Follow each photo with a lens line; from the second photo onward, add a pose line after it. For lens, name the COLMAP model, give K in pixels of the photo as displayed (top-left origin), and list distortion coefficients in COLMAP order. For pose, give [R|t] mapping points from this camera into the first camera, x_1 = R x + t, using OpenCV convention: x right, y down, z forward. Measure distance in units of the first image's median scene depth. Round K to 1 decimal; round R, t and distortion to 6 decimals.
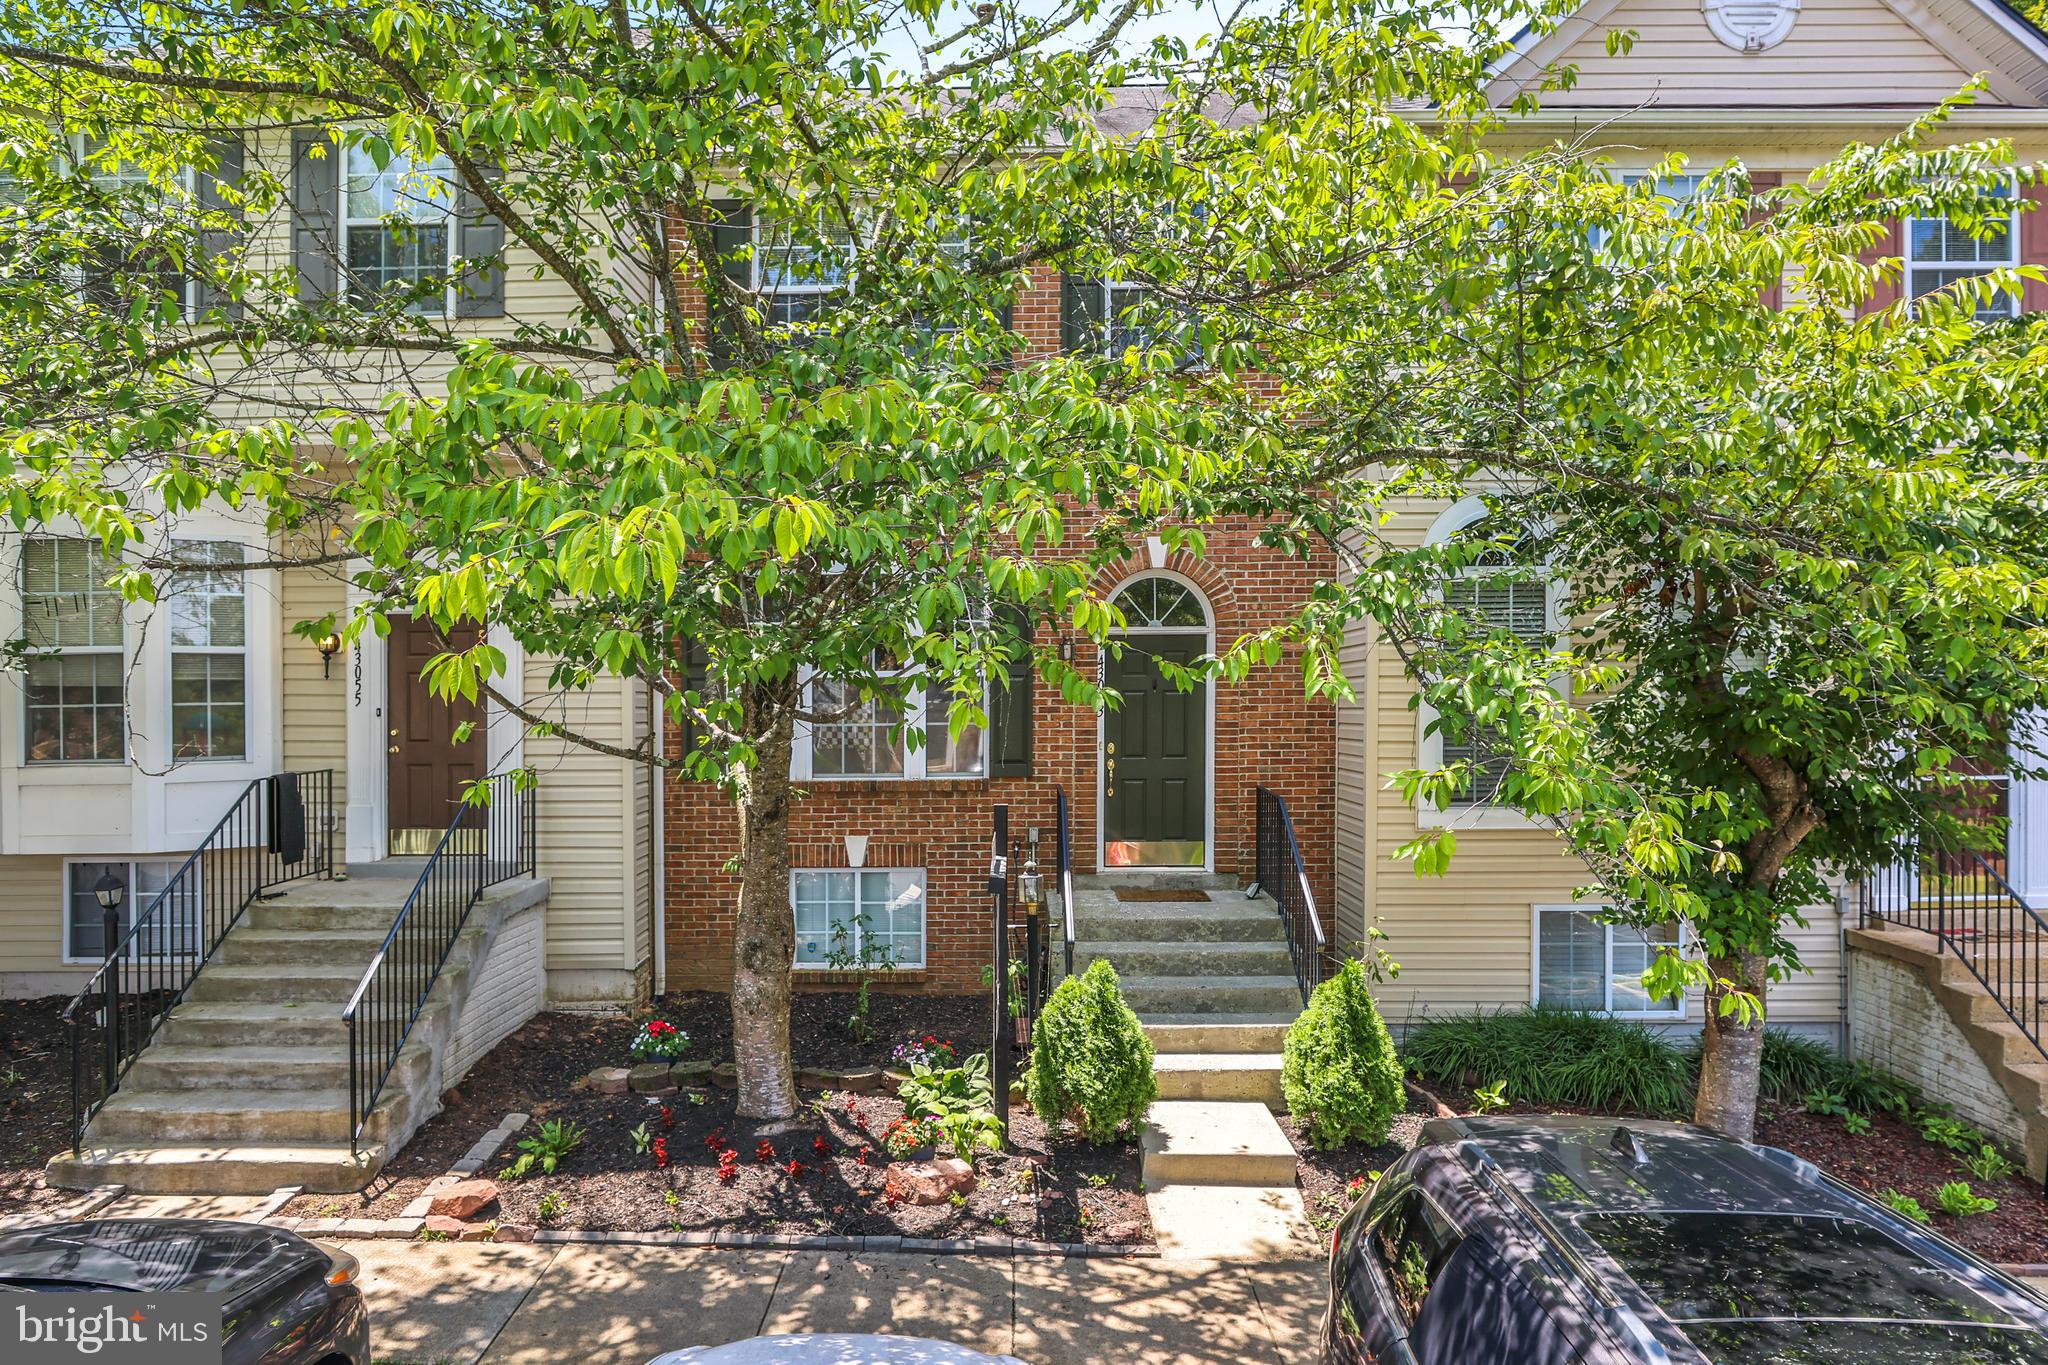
lens RADIAL K [[1222.6, 0, 1046.9], [0, 1222.6, 681.3], [0, 0, 1]] dist [-0.037769, 0.023223]
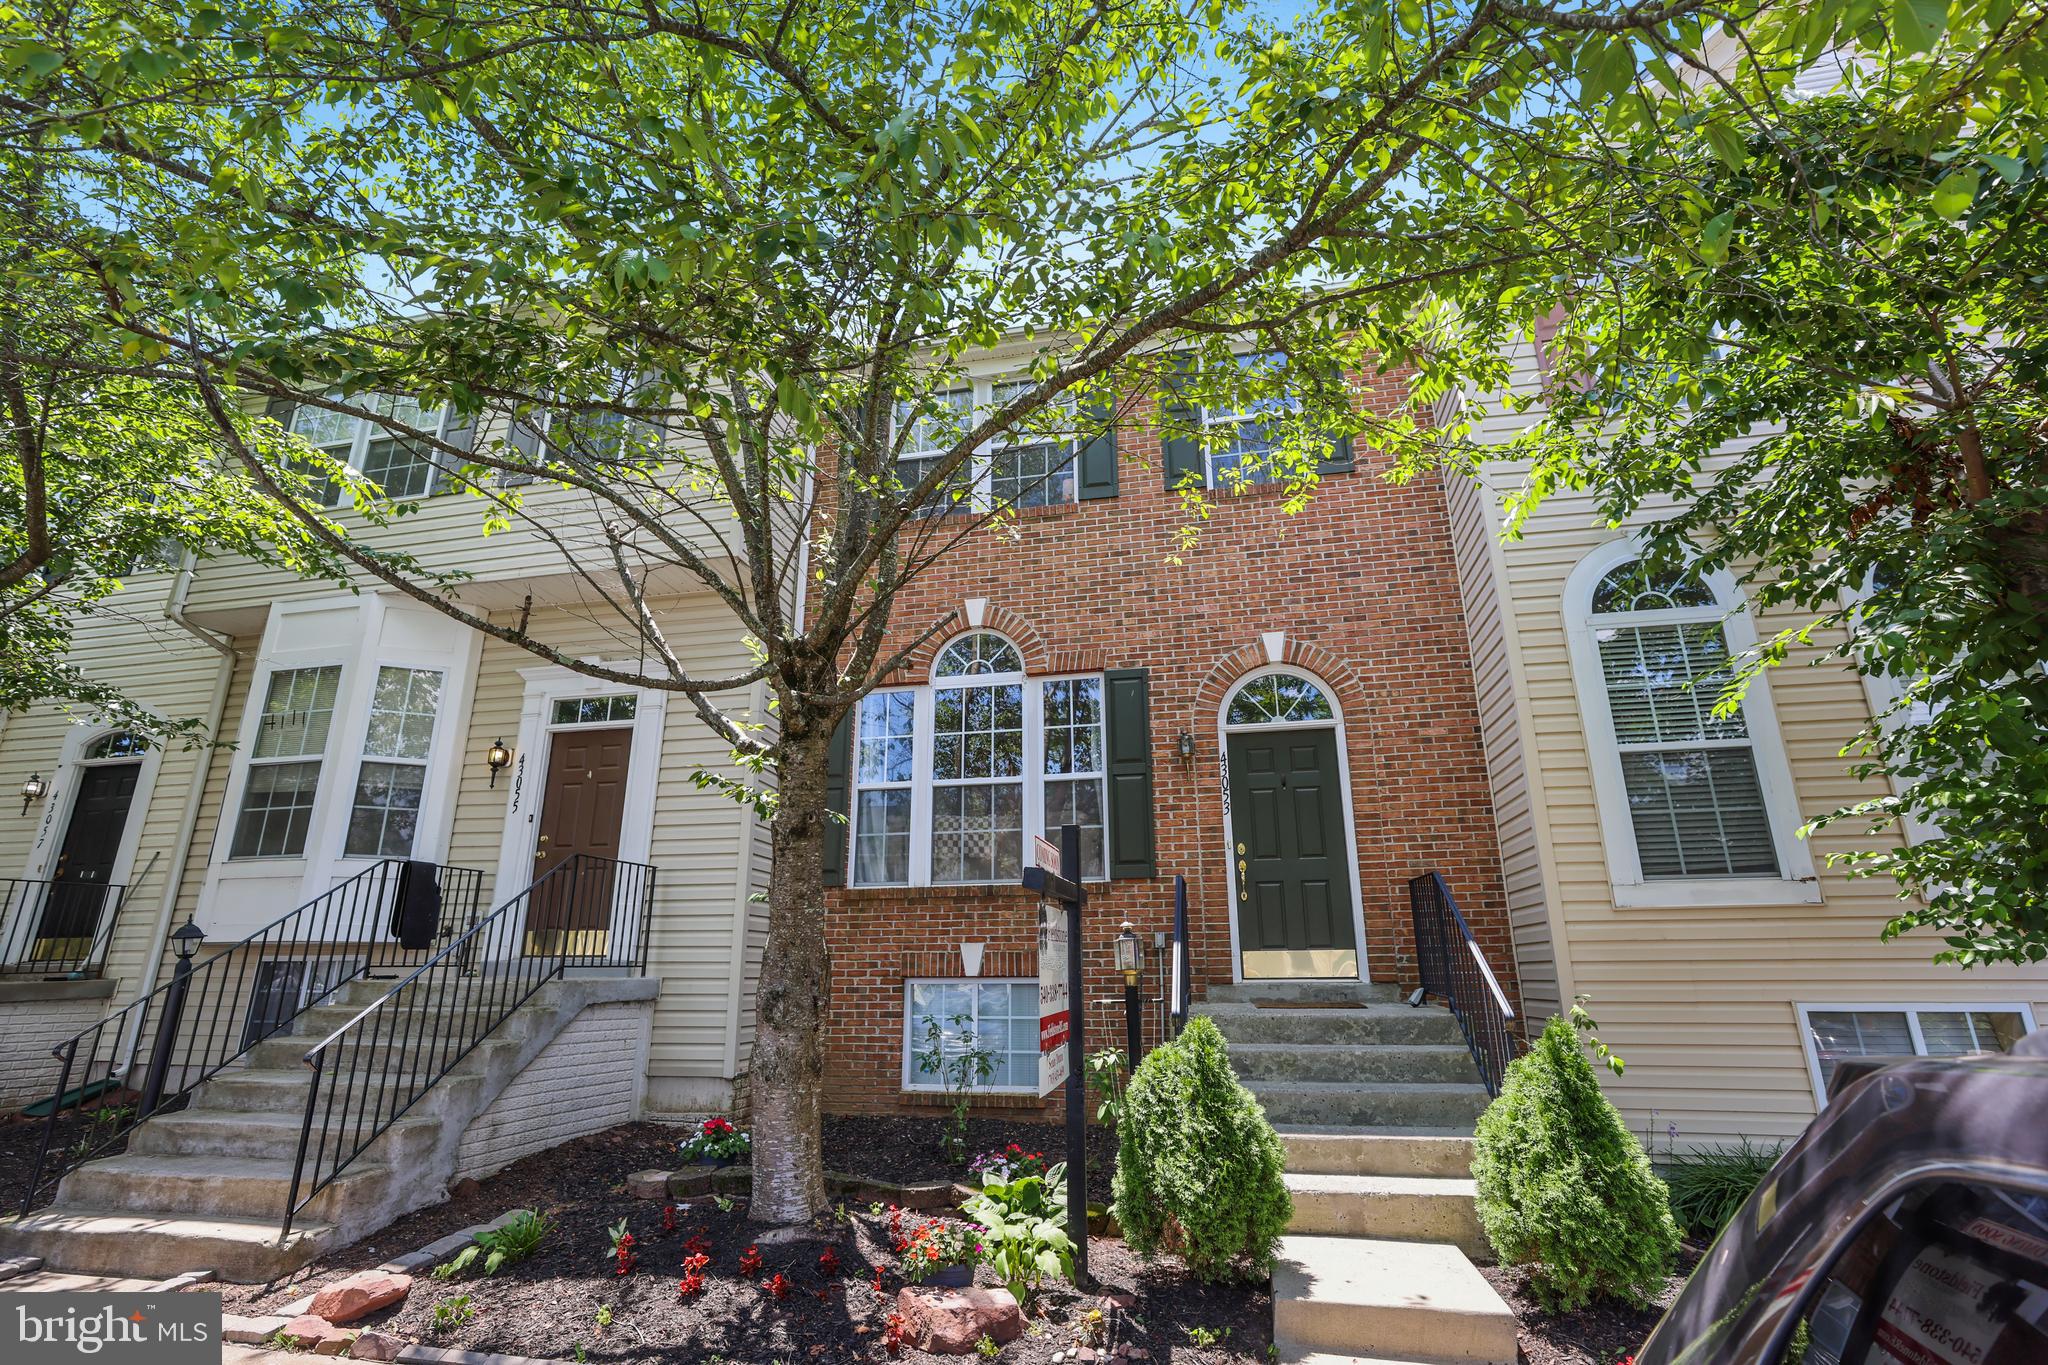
lens RADIAL K [[954.3, 0, 1021.3], [0, 954.3, 673.5], [0, 0, 1]] dist [-0.035245, 0.014679]
pose [[0.975122, -0.077097, -0.207828, 0.074272], [0.017696, 0.961650, -0.273708, 0.181447], [0.220959, 0.263221, 0.939091, 0.357045]]
